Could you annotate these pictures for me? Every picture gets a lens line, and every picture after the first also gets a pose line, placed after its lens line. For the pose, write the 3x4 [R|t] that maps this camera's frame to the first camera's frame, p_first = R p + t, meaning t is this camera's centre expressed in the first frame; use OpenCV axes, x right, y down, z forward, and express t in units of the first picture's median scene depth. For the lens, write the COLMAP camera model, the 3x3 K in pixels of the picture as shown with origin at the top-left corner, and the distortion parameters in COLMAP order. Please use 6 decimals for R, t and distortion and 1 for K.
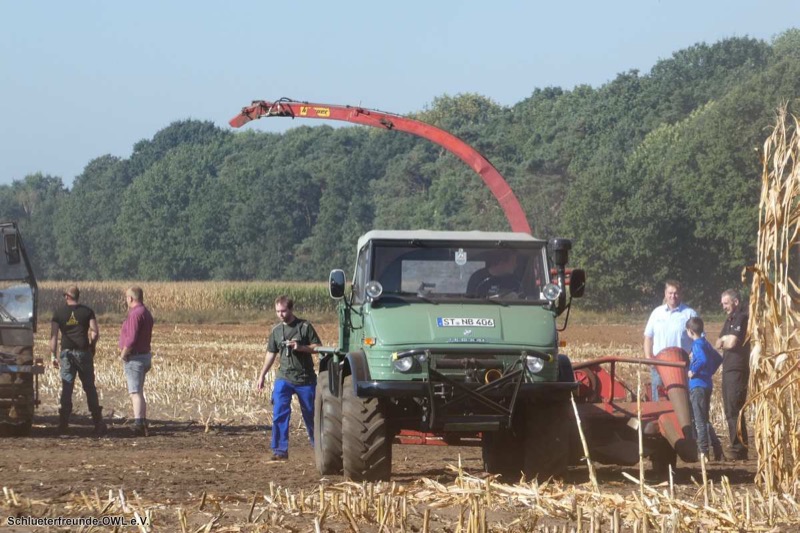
lens RADIAL K [[5542.1, 0, 398.9], [0, 5542.1, 266.2], [0, 0, 1]] dist [4.061420, 0.000000]
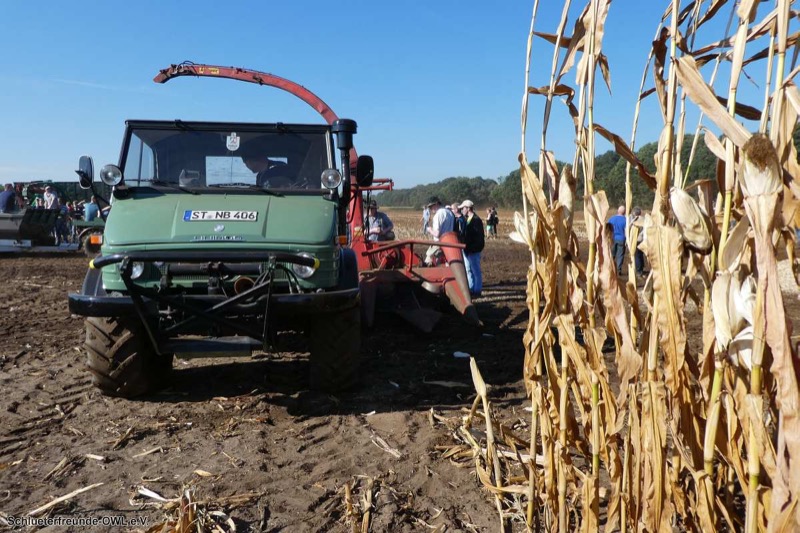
lens RADIAL K [[570.2, 0, 399.7], [0, 570.2, 268.6], [0, 0, 1]] dist [0.001892, 0.000033]
pose [[0.999966, -0.007227, -0.004086, 0.038212], [0.007617, 0.994401, 0.105395, 0.009195], [0.003301, -0.105423, 0.994422, 0.910203]]
